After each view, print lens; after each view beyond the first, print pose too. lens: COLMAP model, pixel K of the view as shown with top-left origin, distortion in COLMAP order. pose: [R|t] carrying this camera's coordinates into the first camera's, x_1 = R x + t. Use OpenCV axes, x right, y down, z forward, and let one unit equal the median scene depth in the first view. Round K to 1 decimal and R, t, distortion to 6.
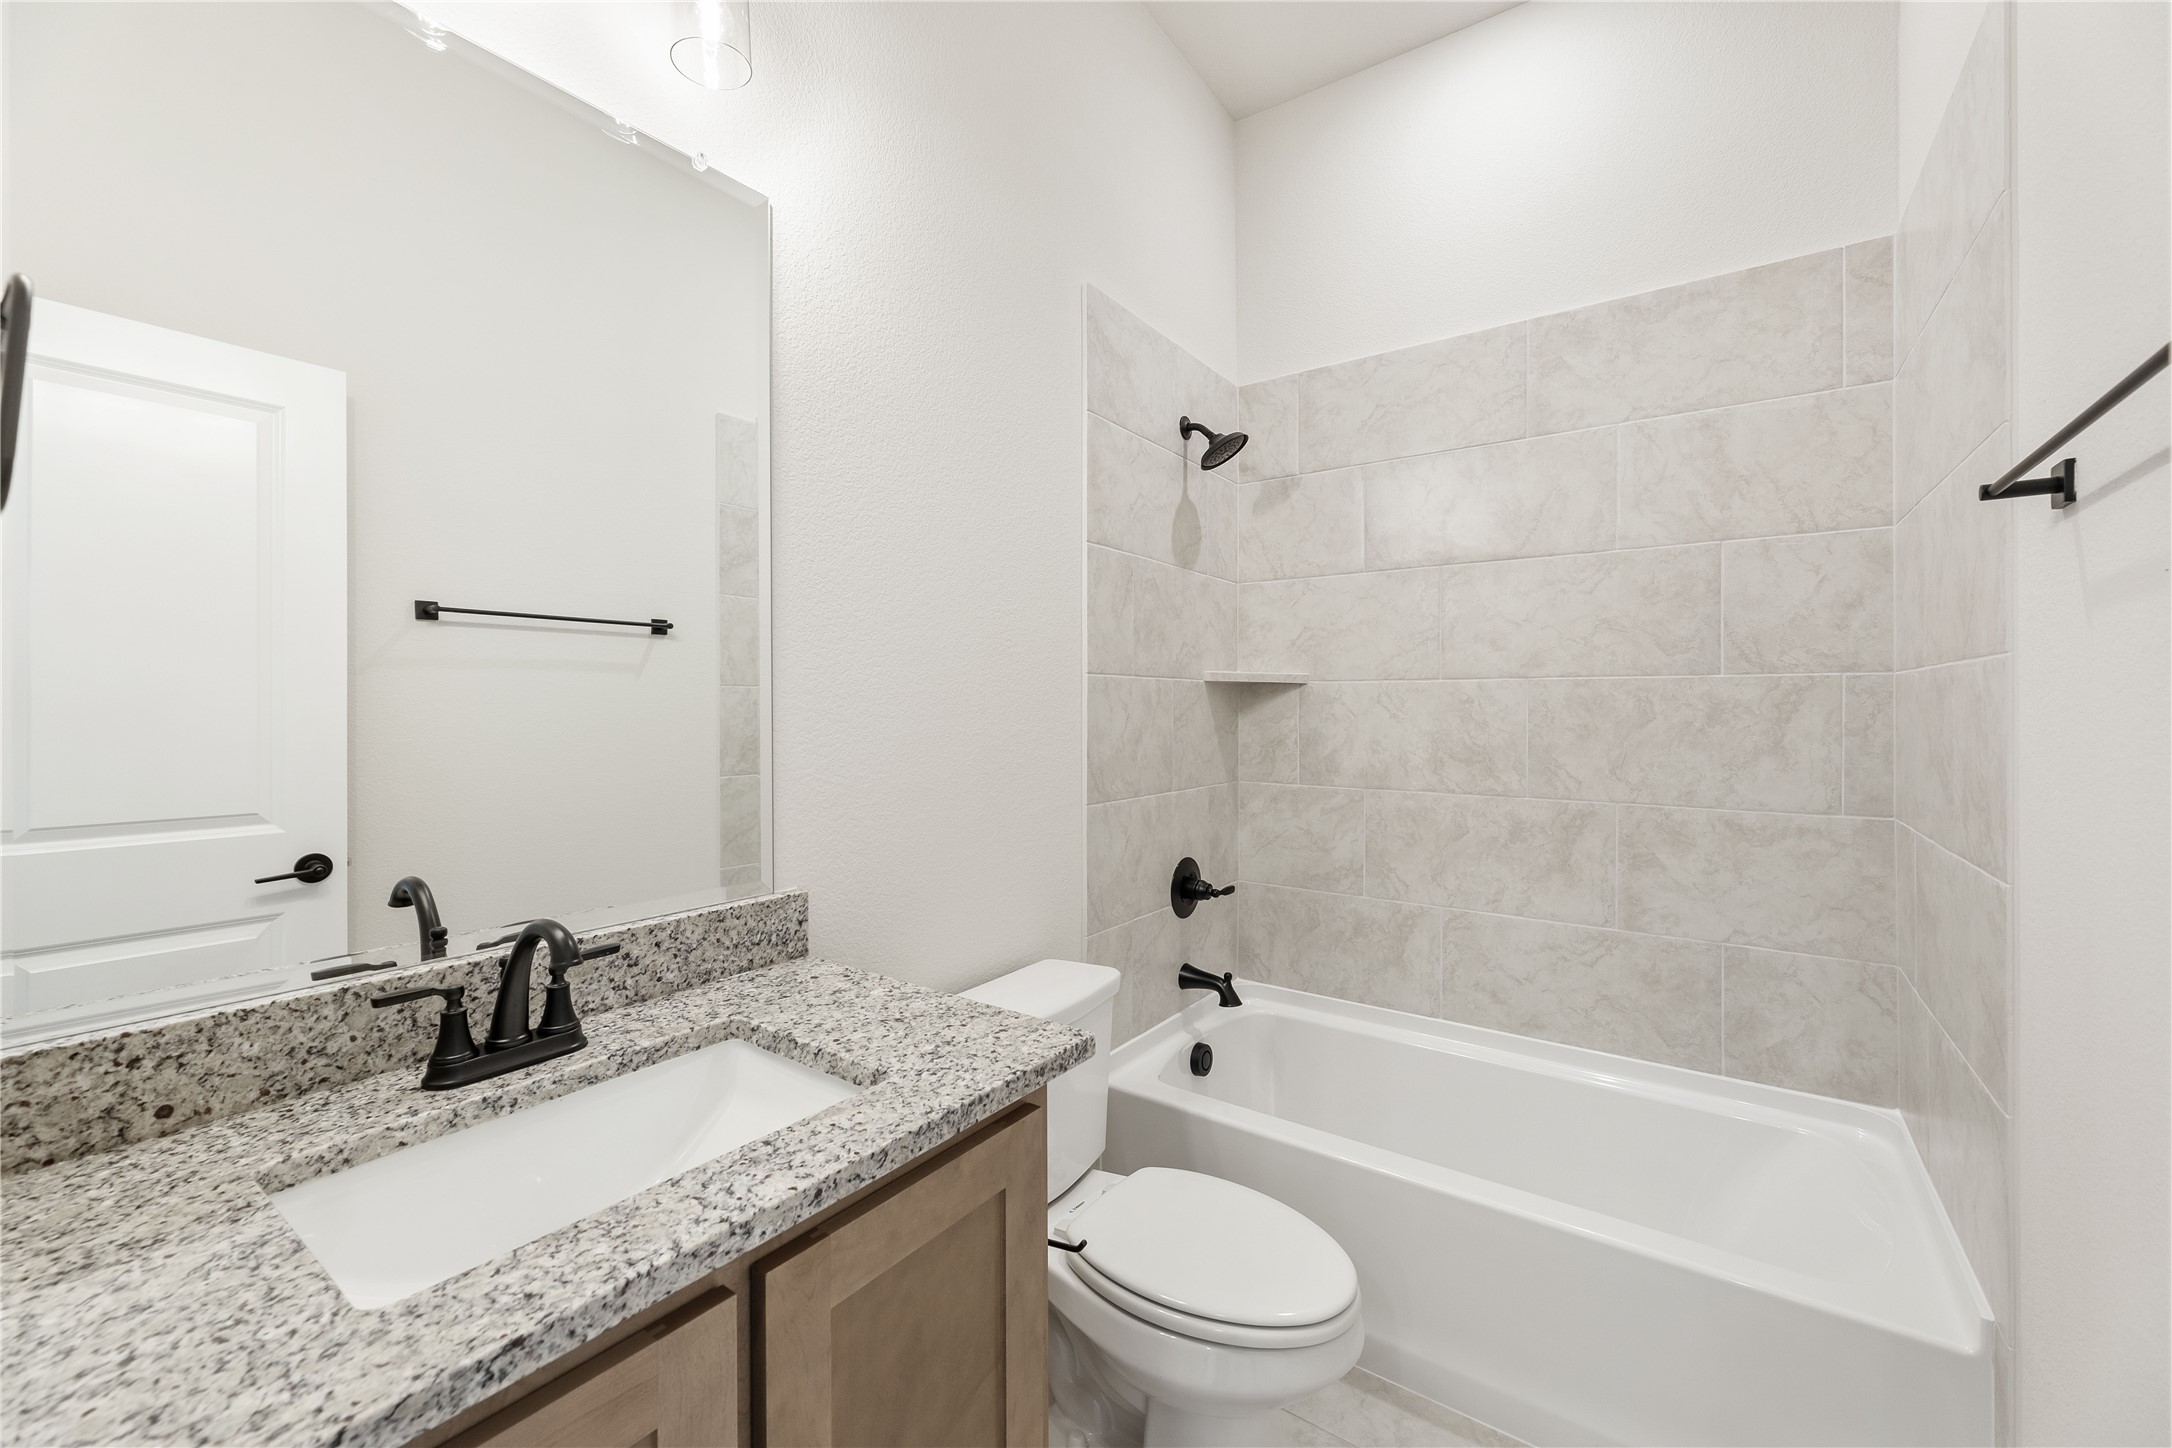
lens RADIAL K [[861.3, 0, 1086.0], [0, 861.3, 724.0], [0, 0, 1]] dist [0.000634, 0.000050]
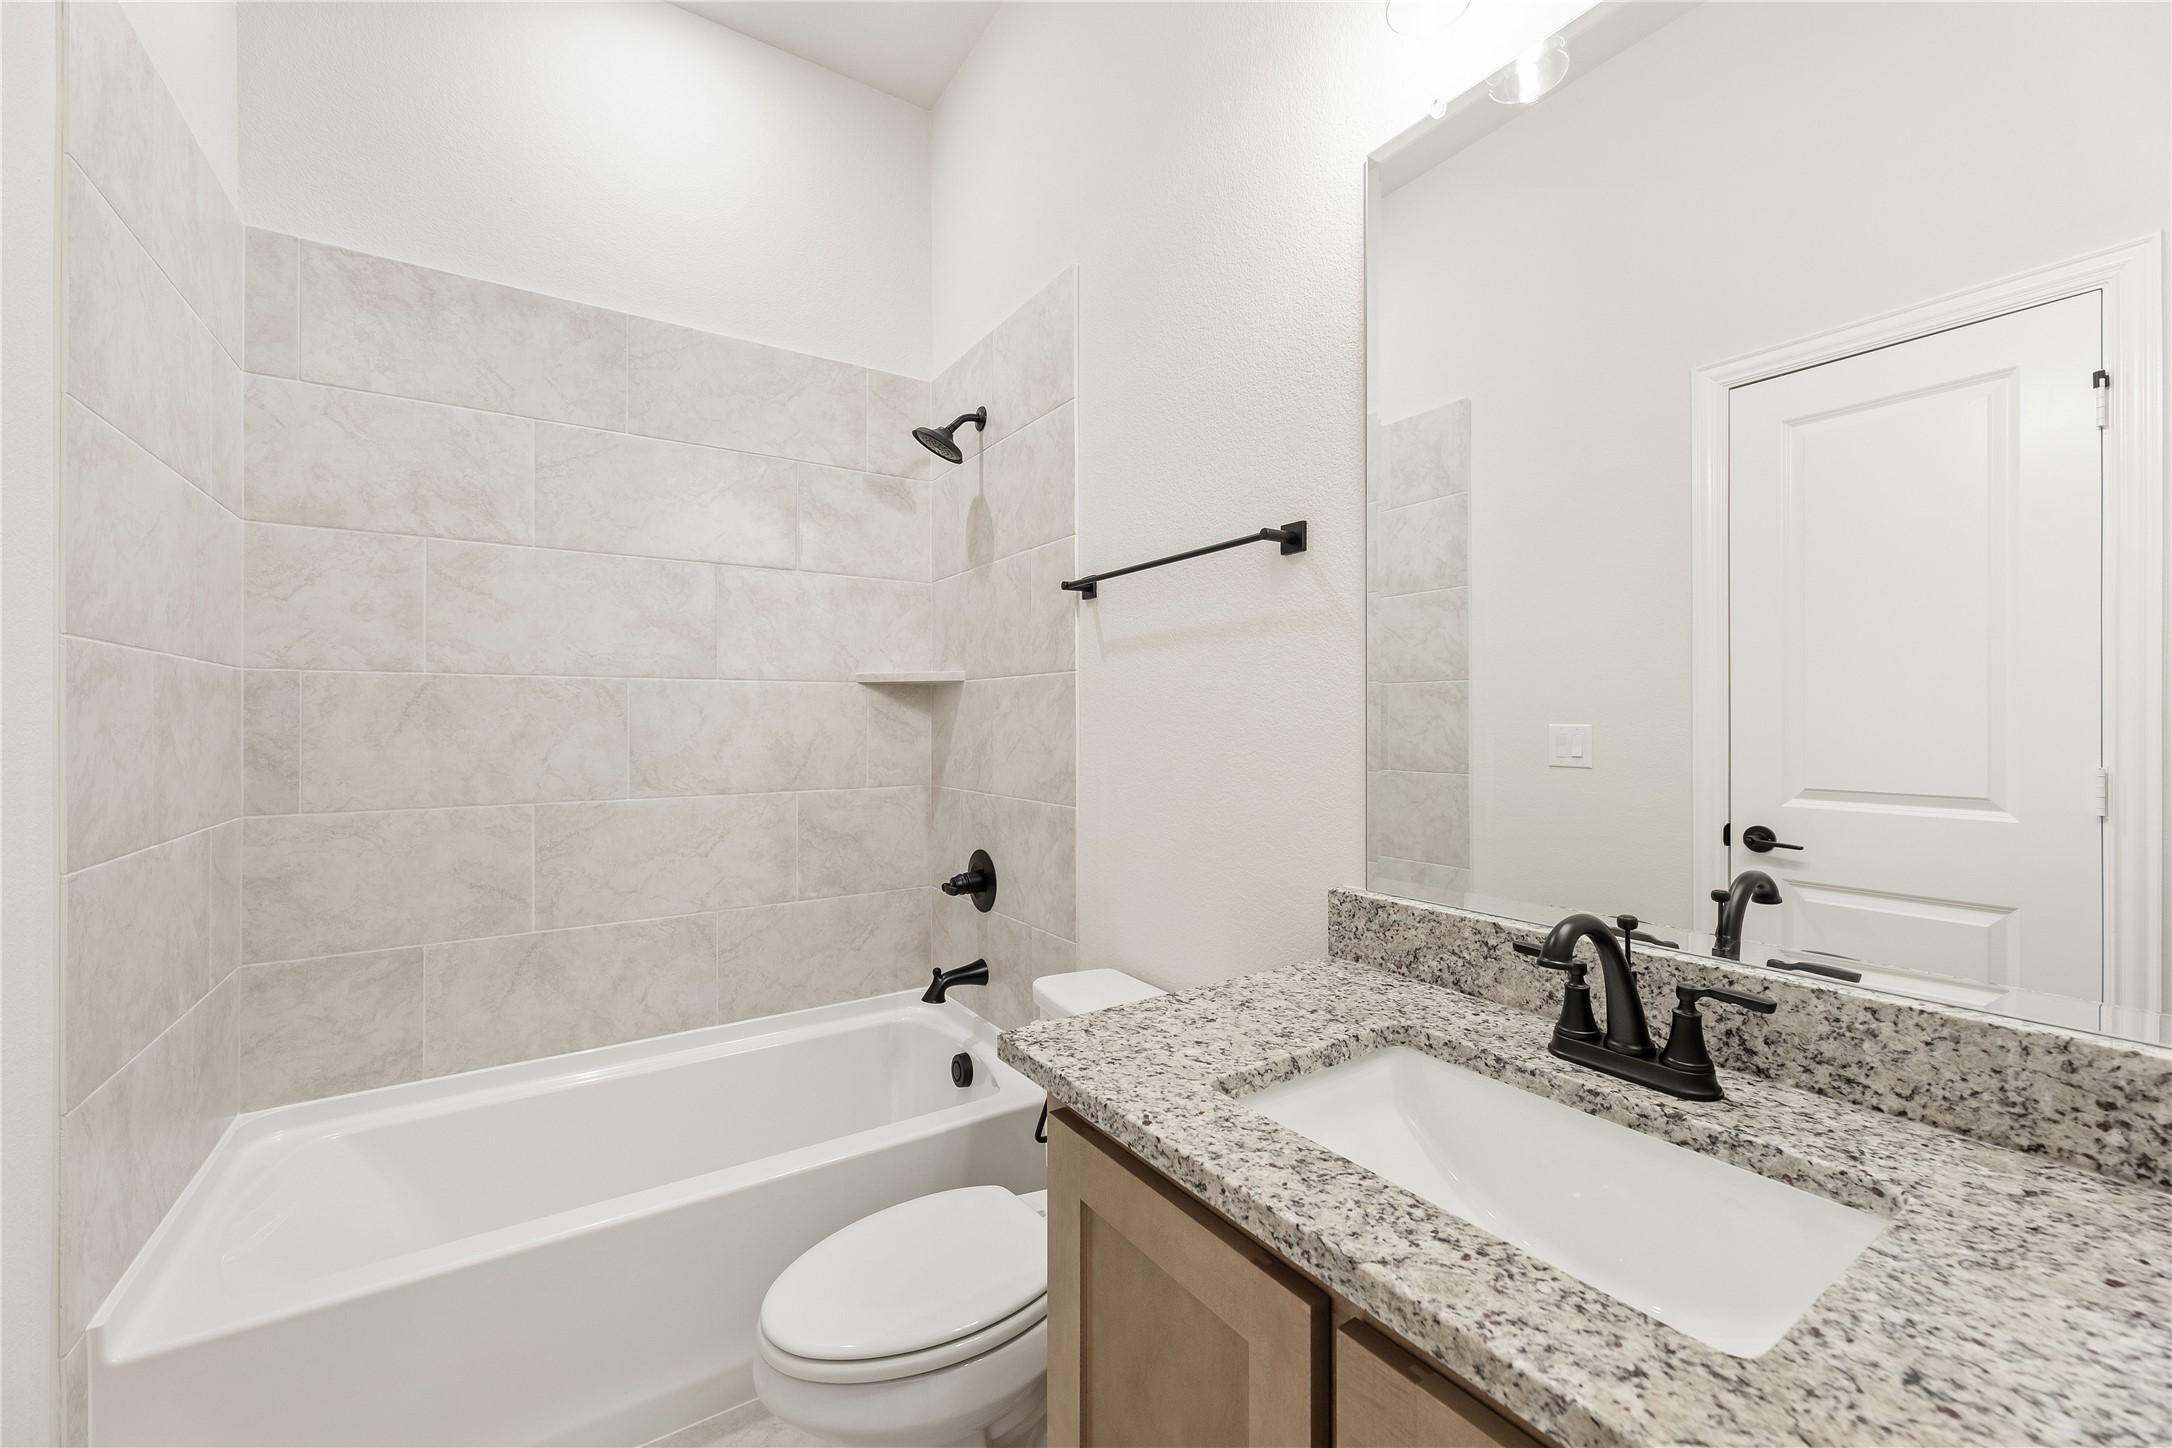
lens RADIAL K [[861.3, 0, 1086.0], [0, 861.3, 724.0], [0, 0, 1]] dist [0.000634, 0.000050]
pose [[-0.370763, 0.001742, -0.928726, 0.394323], [-0.008973, 0.999945, 0.005458, 0.030318], [0.928684, 0.010357, -0.370727, 0.830142]]
